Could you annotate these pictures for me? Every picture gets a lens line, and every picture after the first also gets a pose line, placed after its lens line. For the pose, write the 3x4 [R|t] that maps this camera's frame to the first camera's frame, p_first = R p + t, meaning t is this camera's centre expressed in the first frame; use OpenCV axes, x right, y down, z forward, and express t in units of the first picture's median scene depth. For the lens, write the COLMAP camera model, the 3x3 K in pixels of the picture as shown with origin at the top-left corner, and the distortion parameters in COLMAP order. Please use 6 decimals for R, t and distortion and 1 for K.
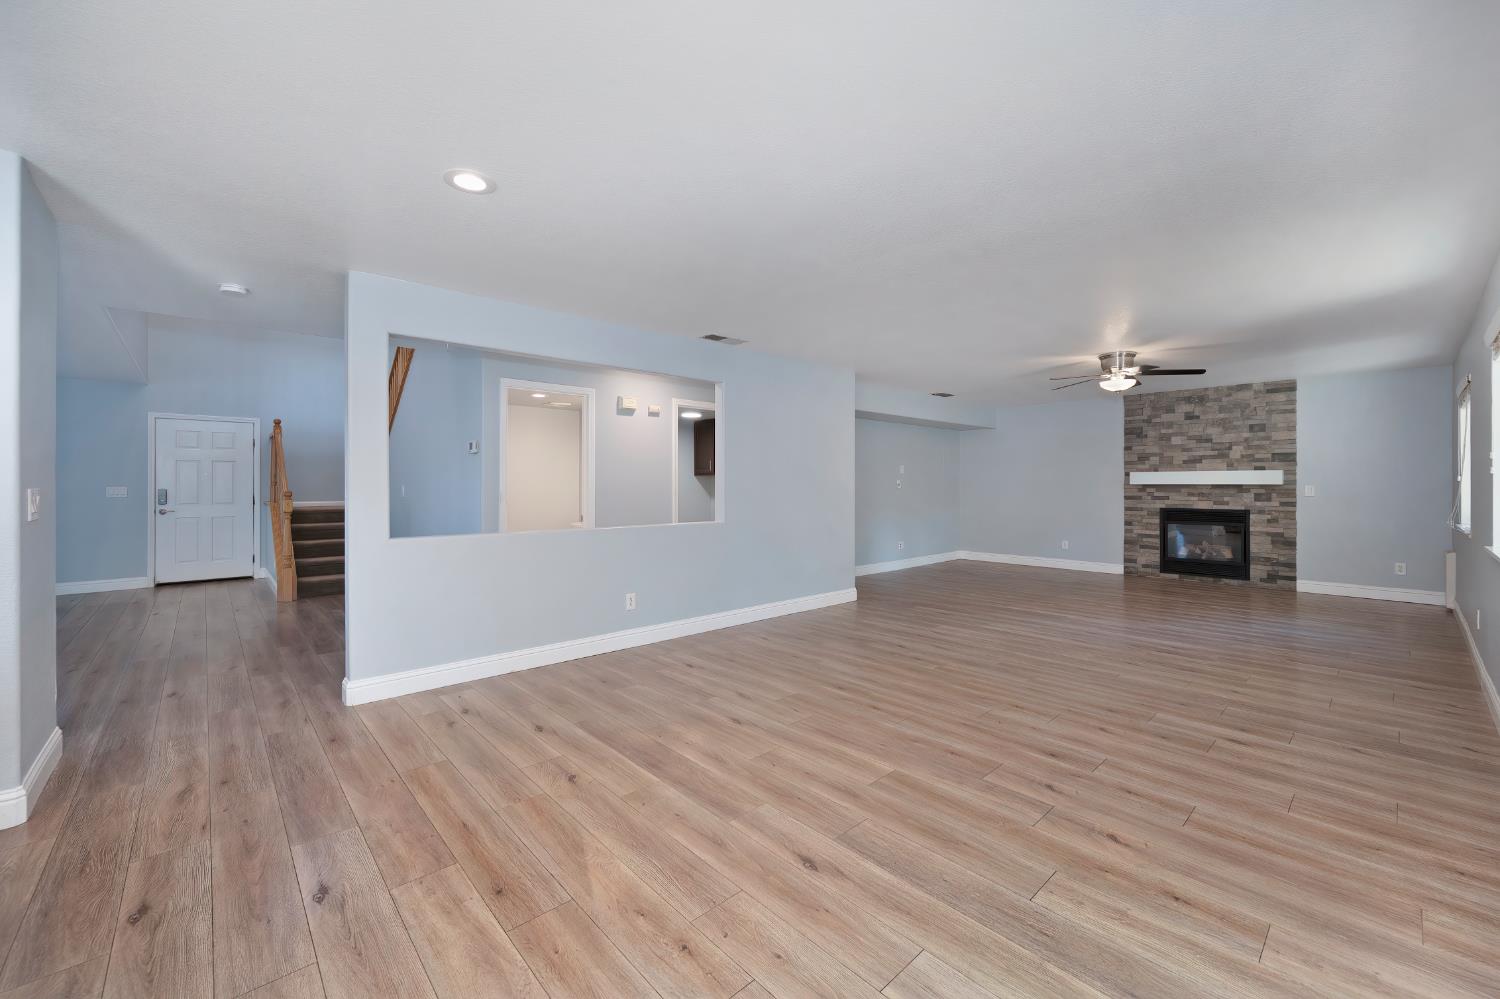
lens RADIAL K [[594.9, 0, 757.0], [0, 594.9, 480.6], [0, 0, 1]] dist [0.000031, -0.000571]
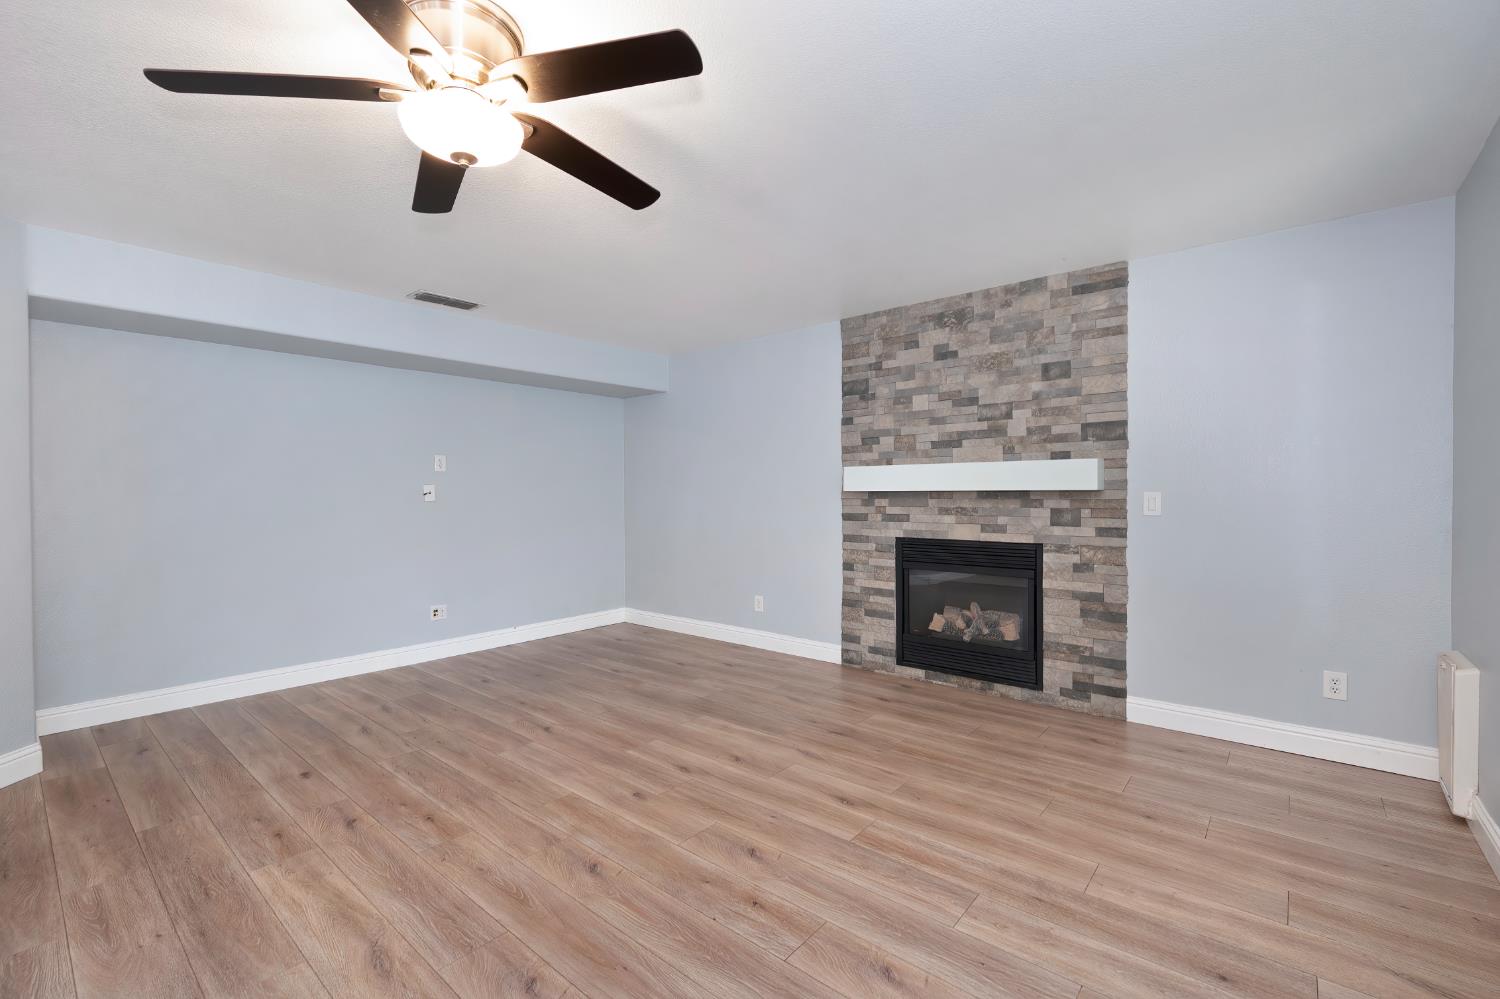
lens RADIAL K [[638.9, 0, 738.7], [0, 638.9, 496.4], [0, 0, 1]] dist [0.000132, -0.000851]
pose [[0.994378, -0.004469, 0.105798, 0.547990], [0.003357, 0.999937, 0.010689, 0.005452], [-0.105839, -0.010274, 0.994330, 0.532509]]
